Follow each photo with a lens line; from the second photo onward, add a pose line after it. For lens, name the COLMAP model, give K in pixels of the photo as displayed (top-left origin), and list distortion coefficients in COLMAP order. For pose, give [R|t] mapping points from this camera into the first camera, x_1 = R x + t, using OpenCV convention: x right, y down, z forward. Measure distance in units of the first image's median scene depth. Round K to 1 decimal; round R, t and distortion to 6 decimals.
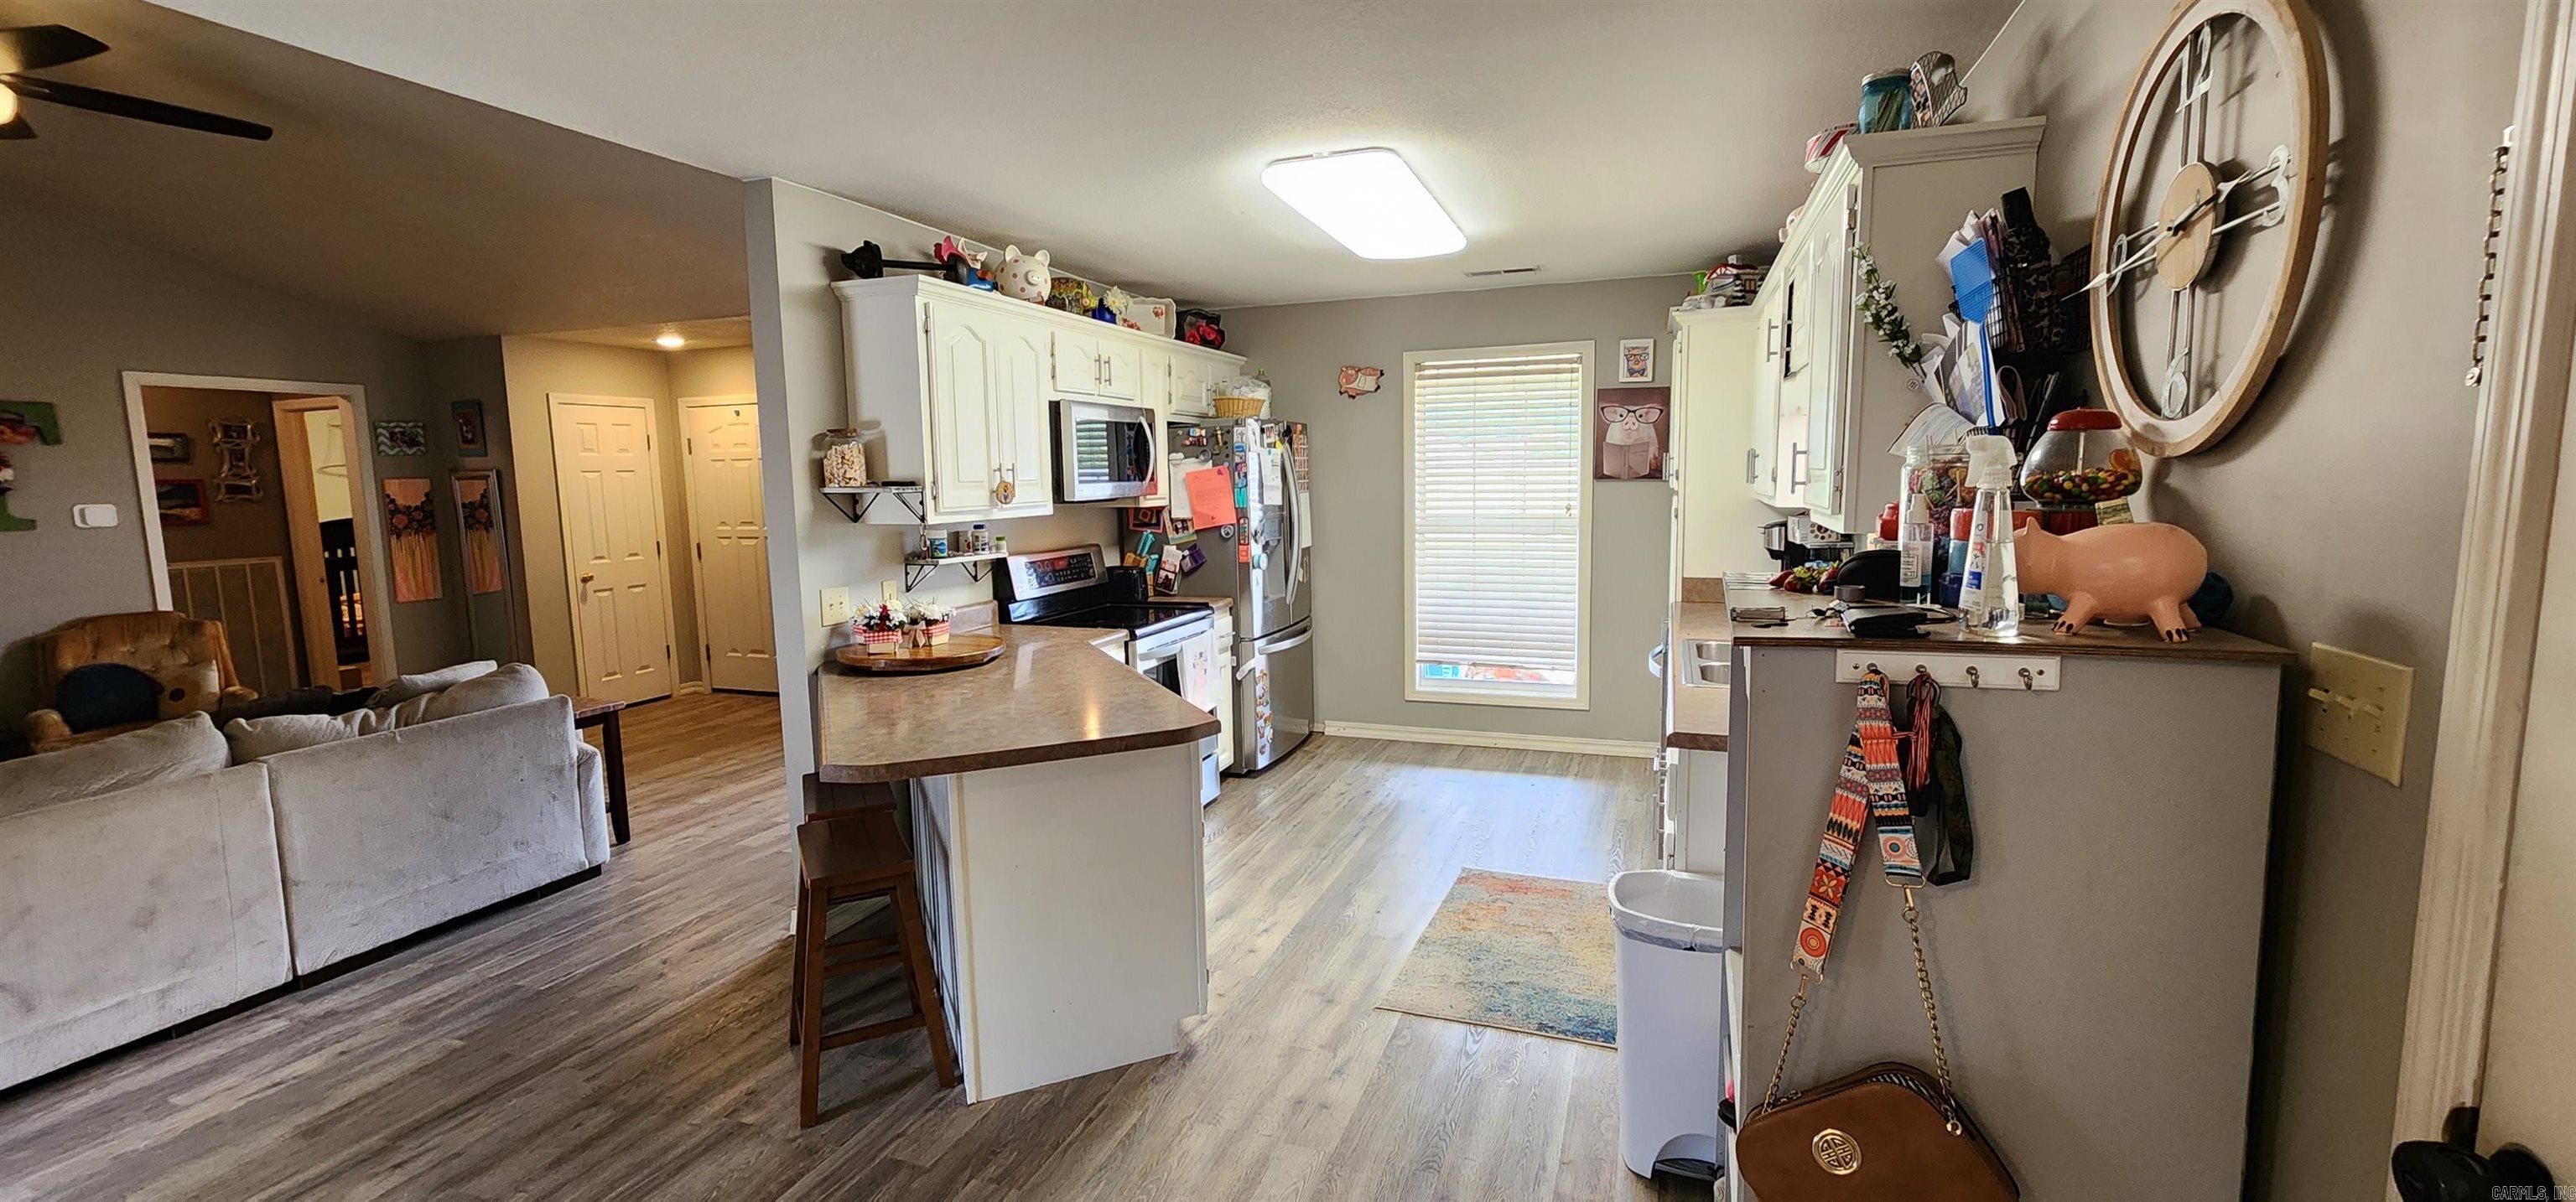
lens RADIAL K [[1061.6, 0, 1288.0], [0, 1061.6, 601.0], [0, 0, 1]] dist [0.000369, 0.000547]
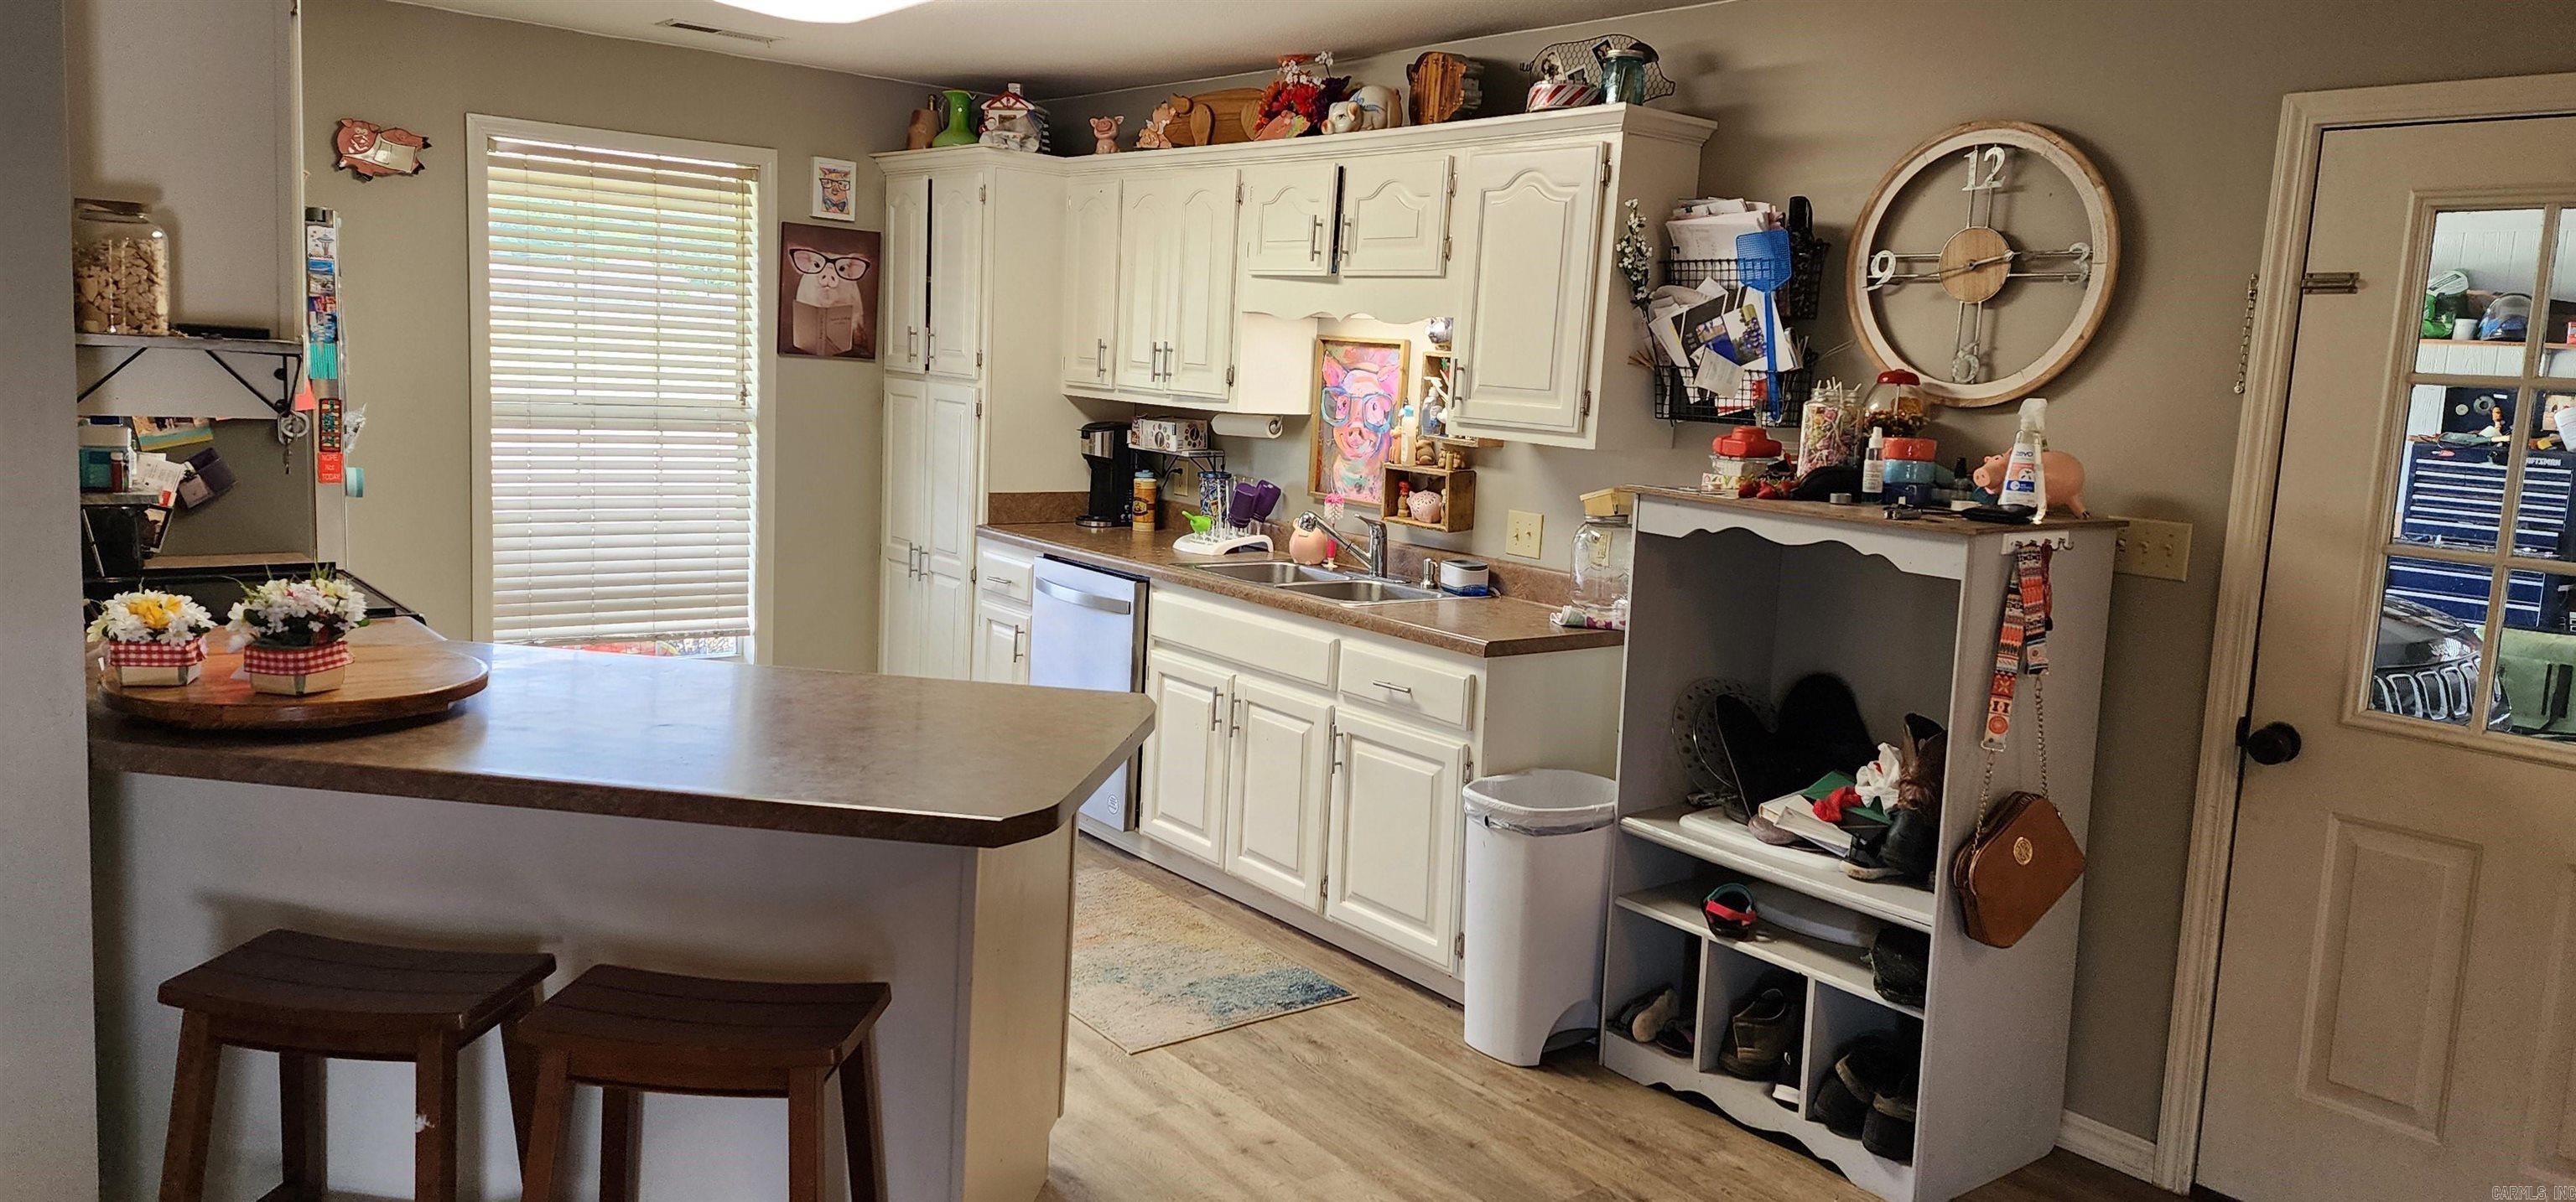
lens RADIAL K [[1709.3, 0, 1288.0], [0, 1709.3, 601.0], [0, 0, 1]] dist [0.030373, -0.000565]
pose [[0.514226, -0.080012, 0.853914, -0.526089], [0.041592, 0.996794, 0.068354, -0.017164], [-0.856646, 0.000366, 0.515905, 0.146948]]
